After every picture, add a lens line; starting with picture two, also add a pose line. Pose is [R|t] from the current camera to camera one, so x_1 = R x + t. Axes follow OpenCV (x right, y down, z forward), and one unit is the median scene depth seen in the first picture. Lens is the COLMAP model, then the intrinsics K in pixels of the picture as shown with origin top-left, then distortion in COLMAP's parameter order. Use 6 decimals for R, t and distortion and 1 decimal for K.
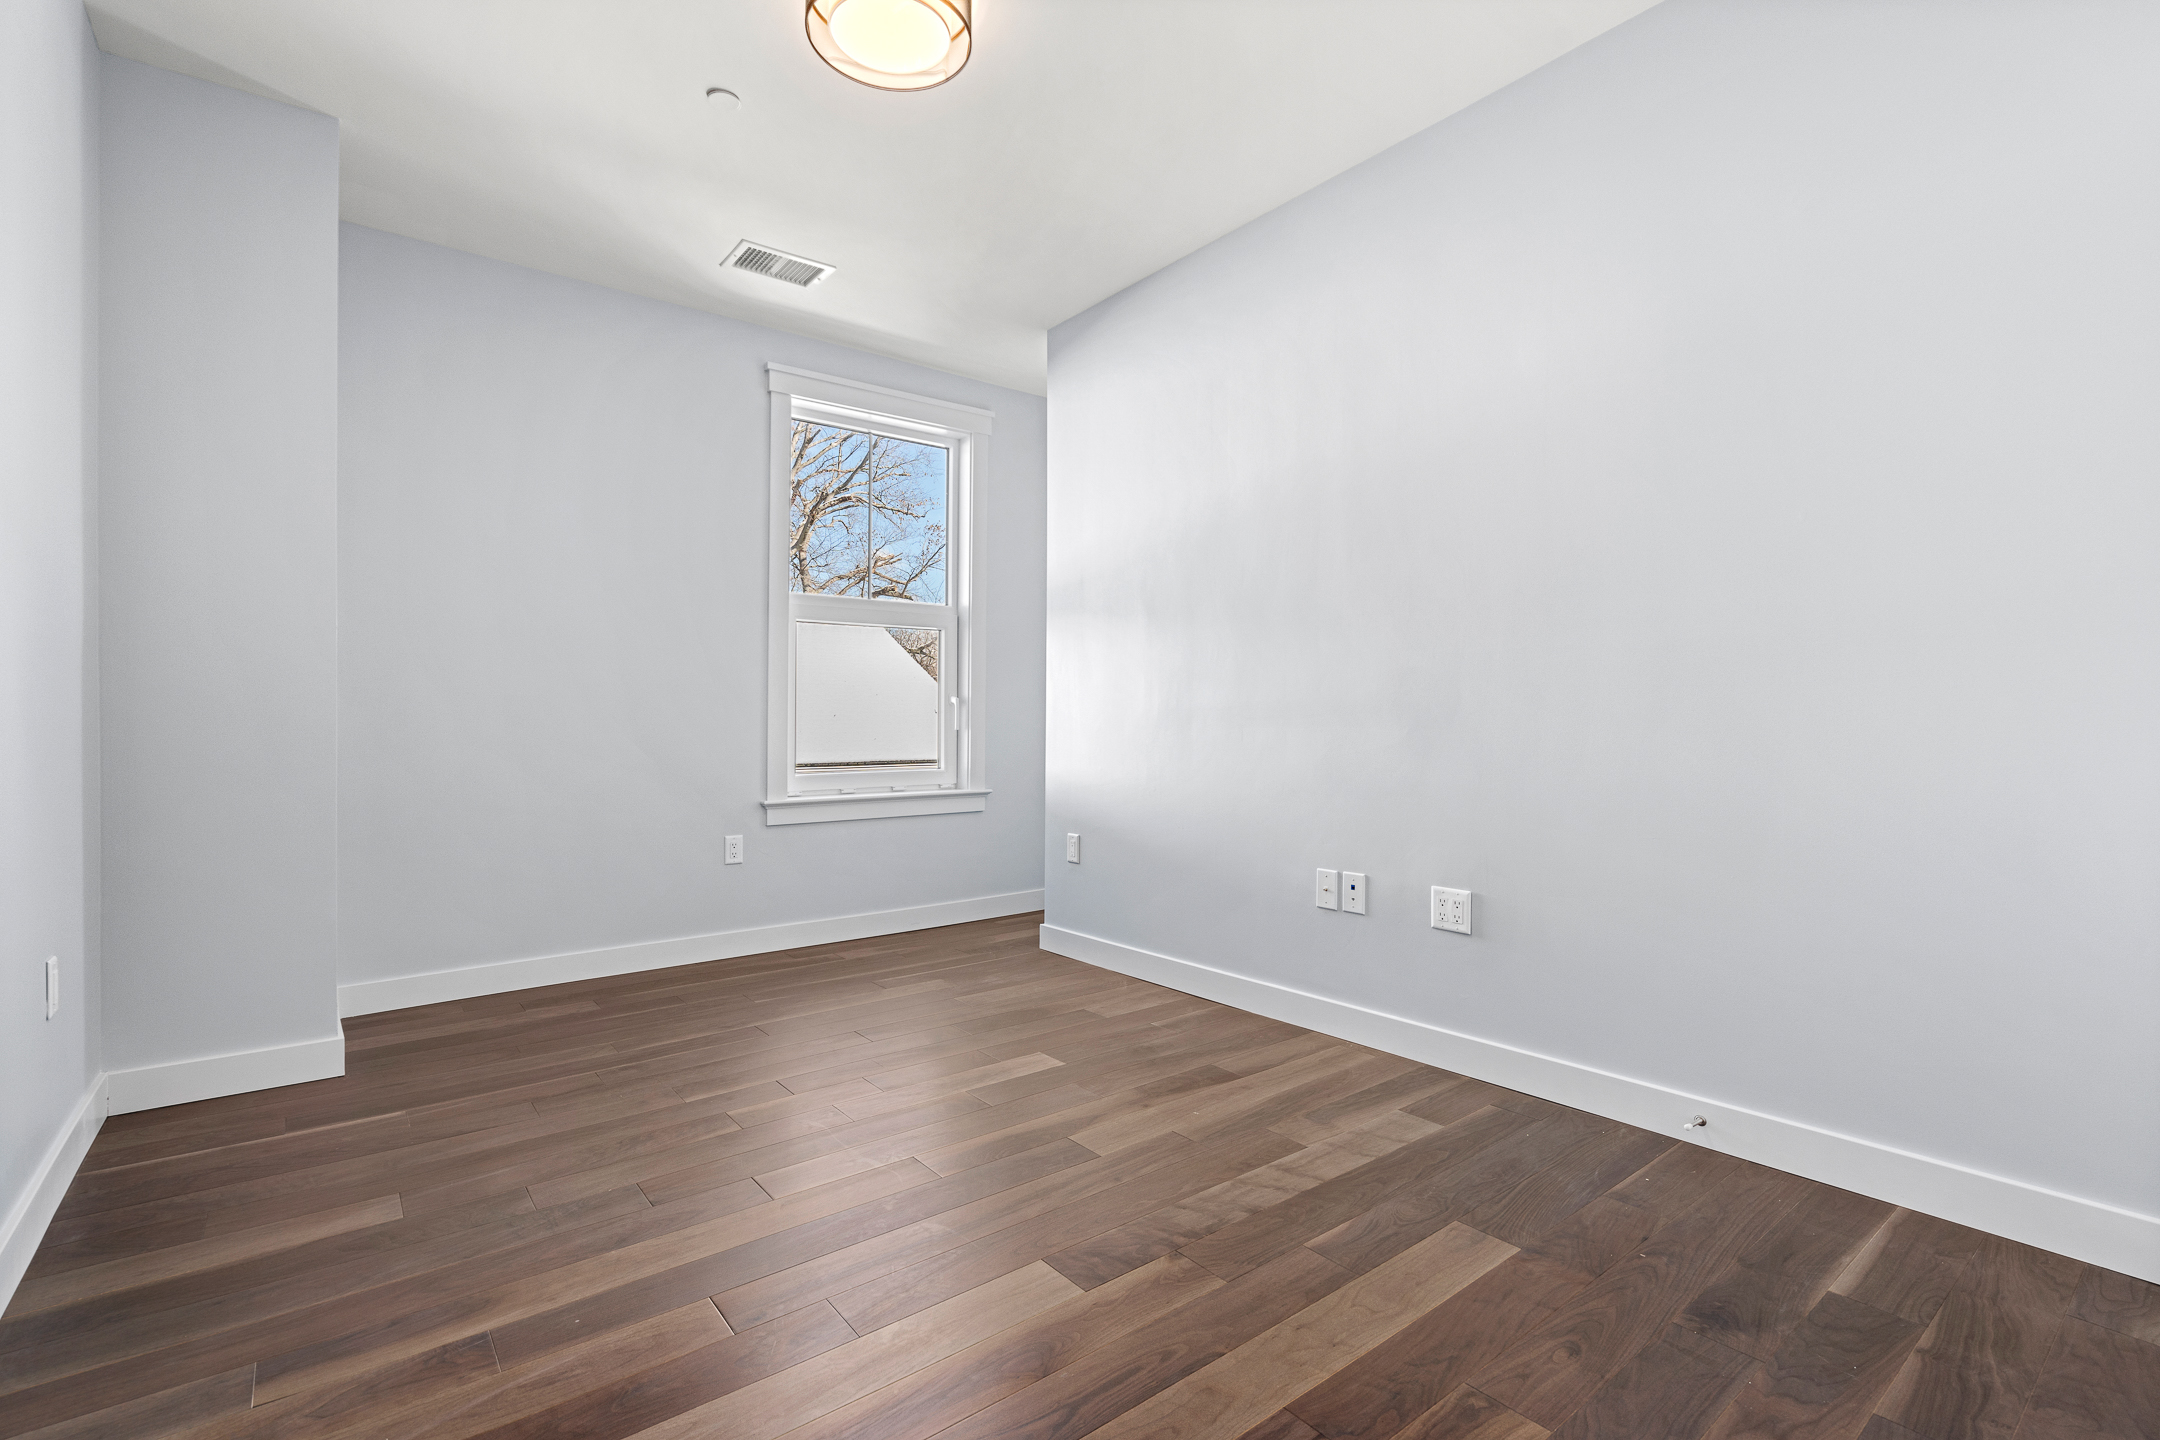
lens RADIAL K [[978.4, 0, 1077.9], [0, 978.4, 721.4], [0, 0, 1]] dist [-0.000607, -0.000284]
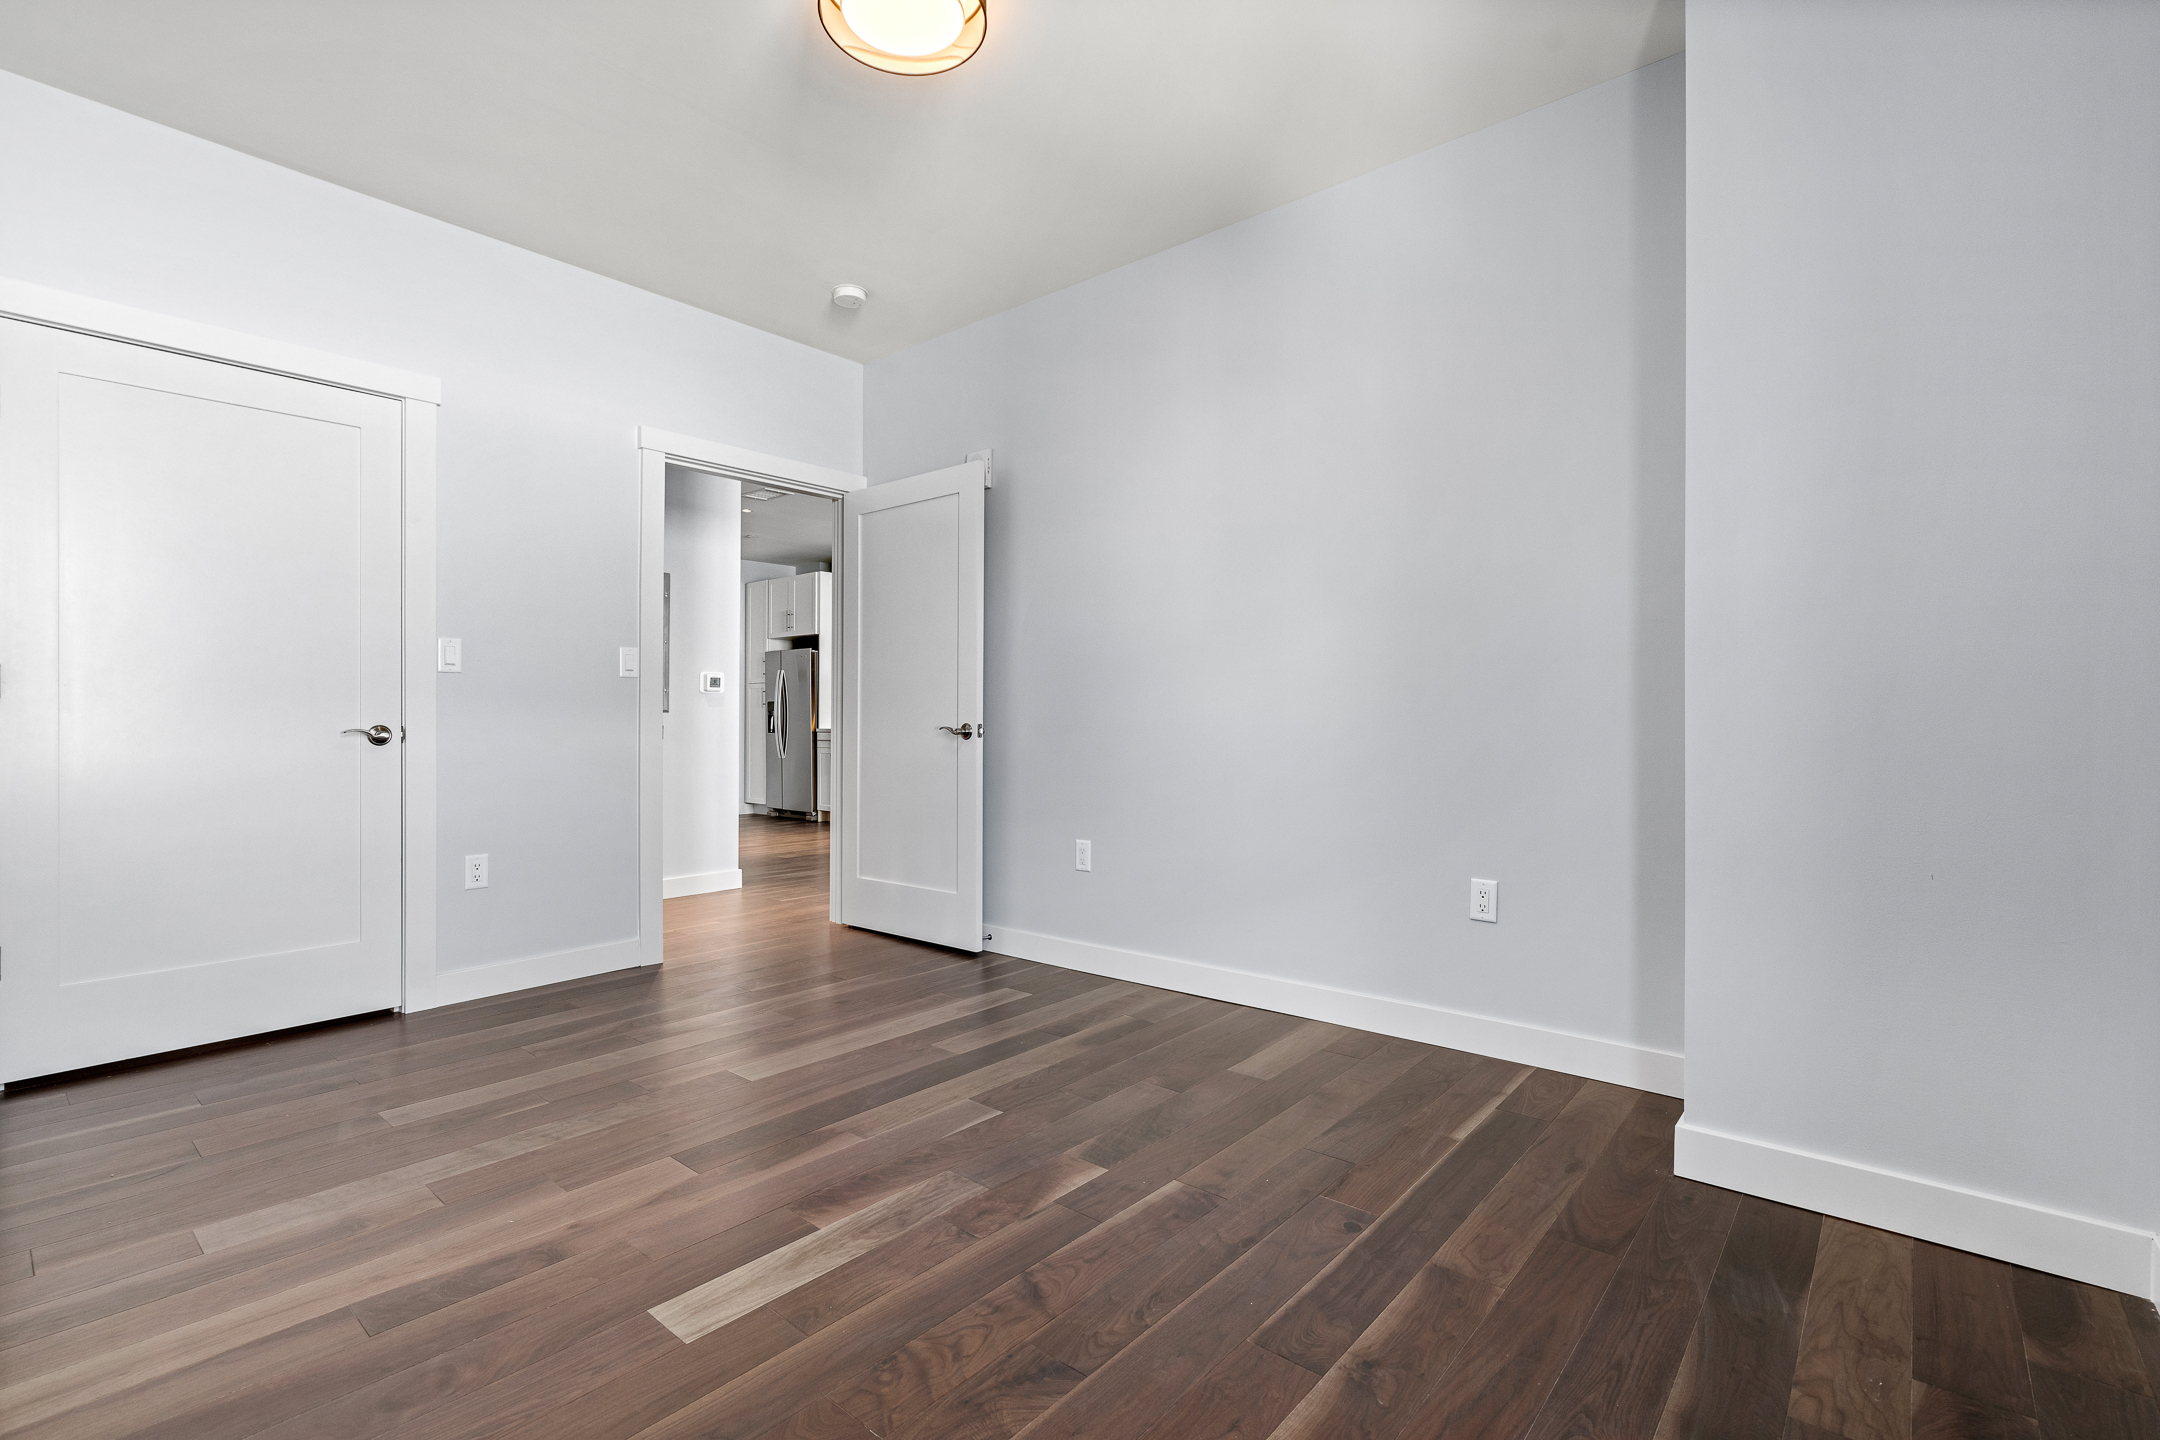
lens RADIAL K [[978.4, 0, 1093.7], [0, 978.4, 725.8], [0, 0, 1]] dist [-0.000607, -0.000284]
pose [[-0.980919, 0.011344, -0.194087, -0.183886], [0.013822, 0.999839, -0.011417, 0.021359], [0.193927, -0.013881, -0.980918, 1.802764]]
